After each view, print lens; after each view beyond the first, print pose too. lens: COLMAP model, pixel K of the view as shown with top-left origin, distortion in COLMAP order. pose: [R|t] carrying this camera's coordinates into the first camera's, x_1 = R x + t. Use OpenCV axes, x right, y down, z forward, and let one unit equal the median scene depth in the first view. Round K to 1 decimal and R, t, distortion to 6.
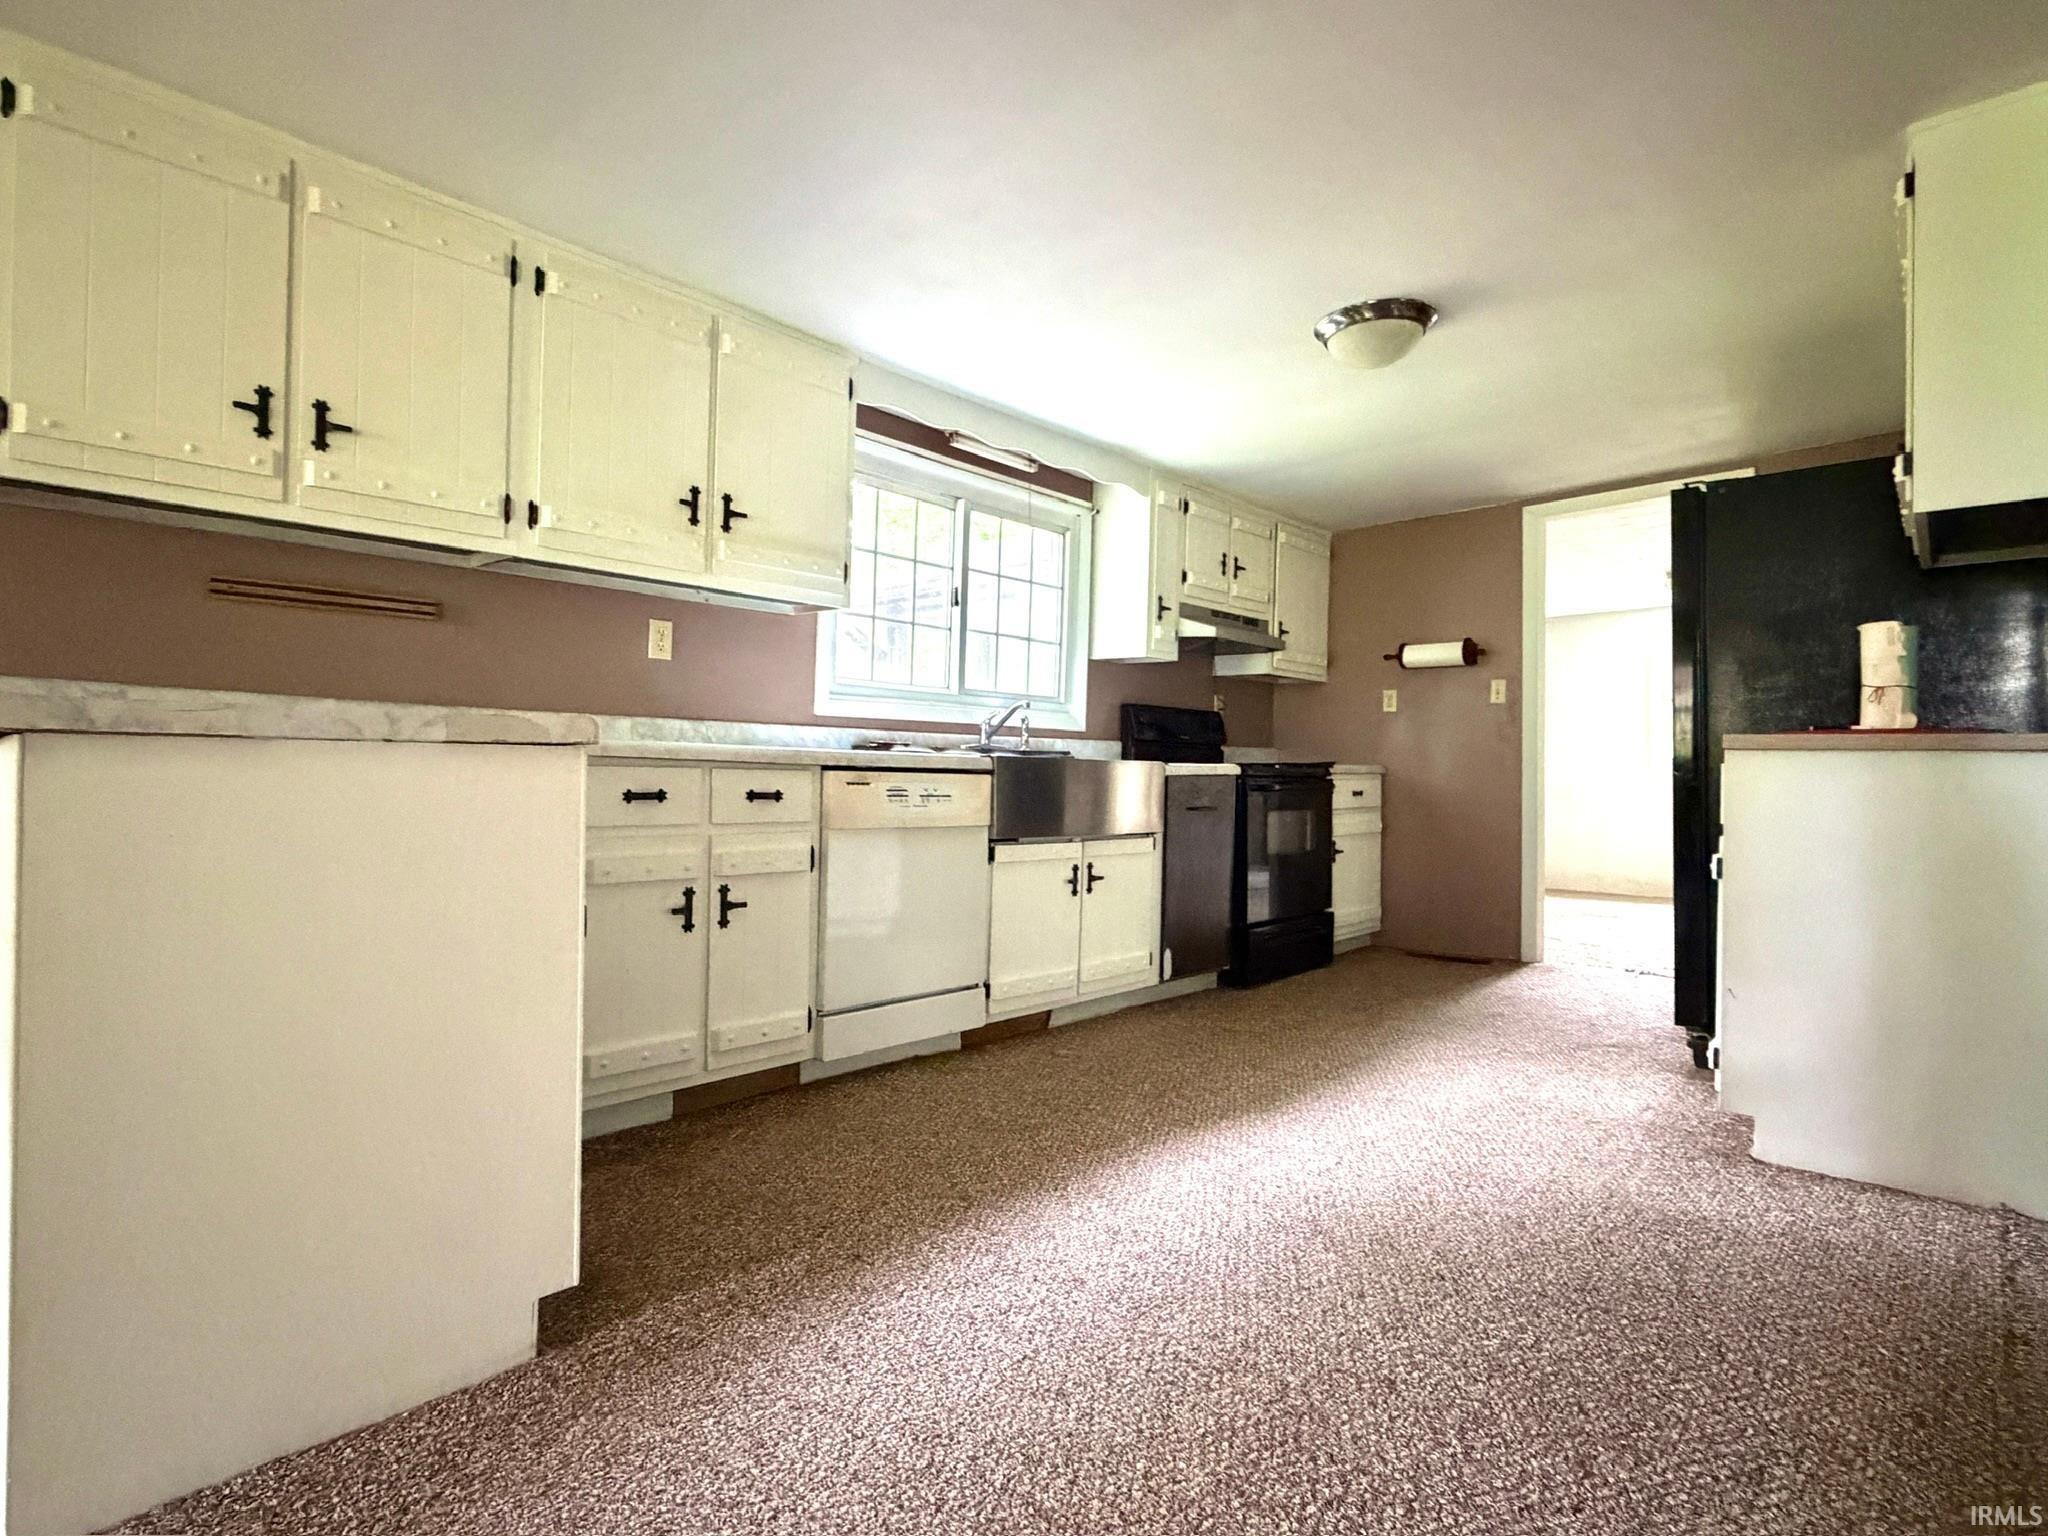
lens RADIAL K [[1044.7, 0, 1024.0], [0, 1044.7, 768.0], [0, 0, 1]] dist [-0.003878, -0.000716]
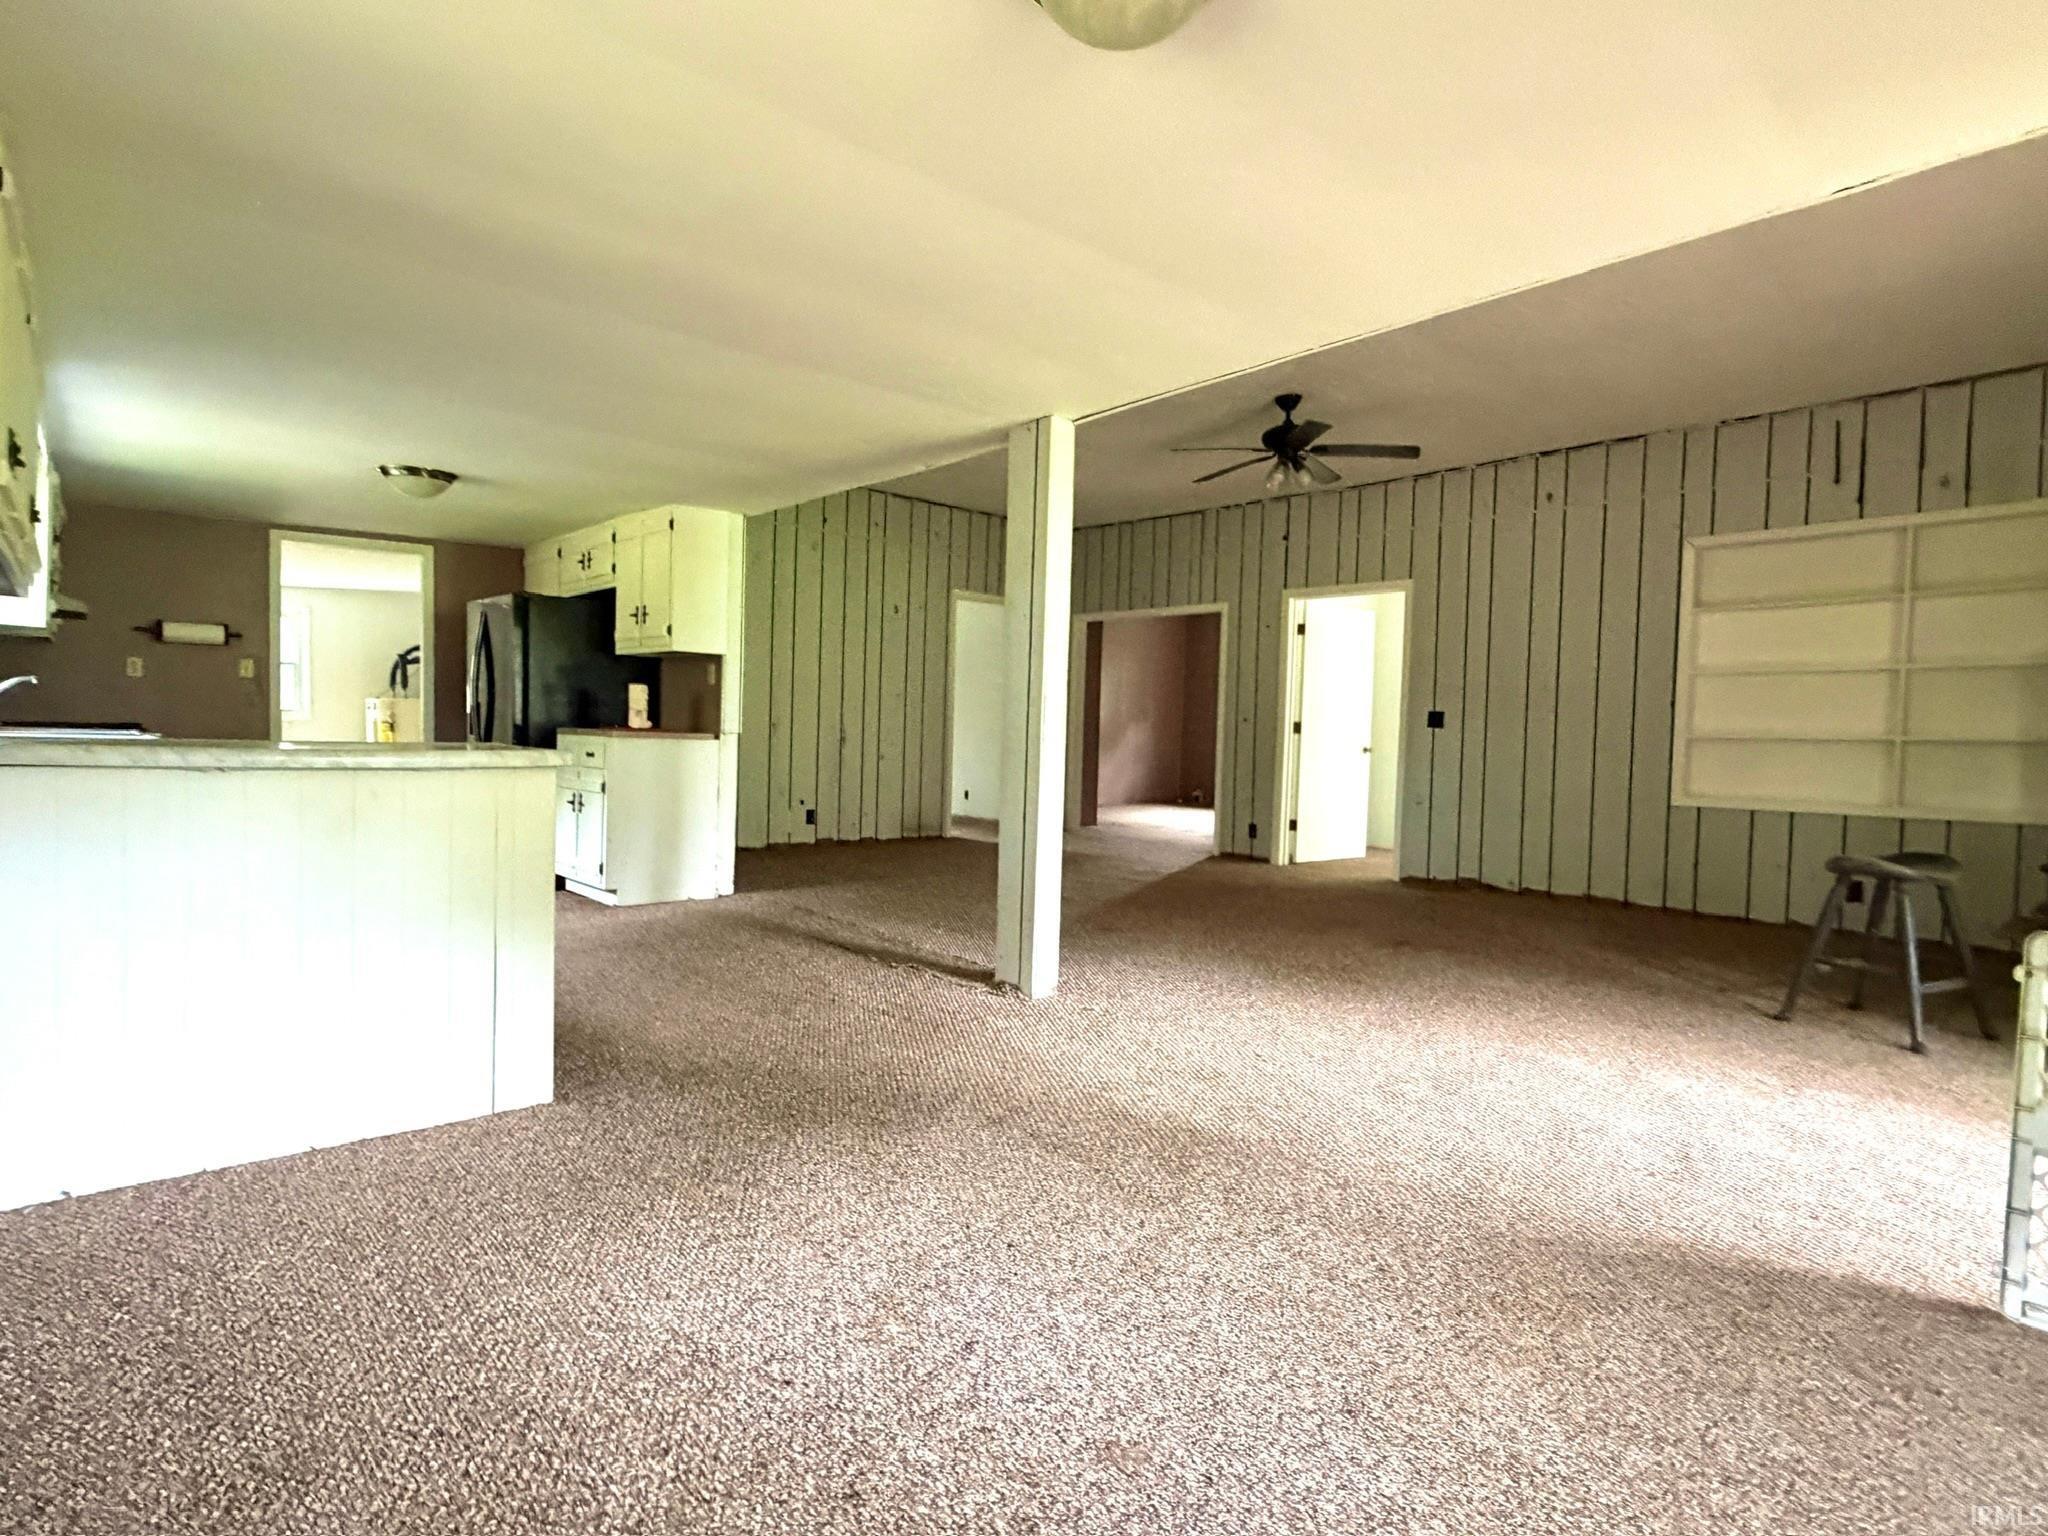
lens RADIAL K [[1044.7, 0, 1024.0], [0, 1044.7, 768.0], [0, 0, 1]] dist [-0.003878, -0.000716]
pose [[0.113404, -0.032965, 0.993002, -0.712973], [-0.031489, 0.998828, 0.036754, -0.028391], [-0.993050, -0.035437, 0.112233, -0.089856]]
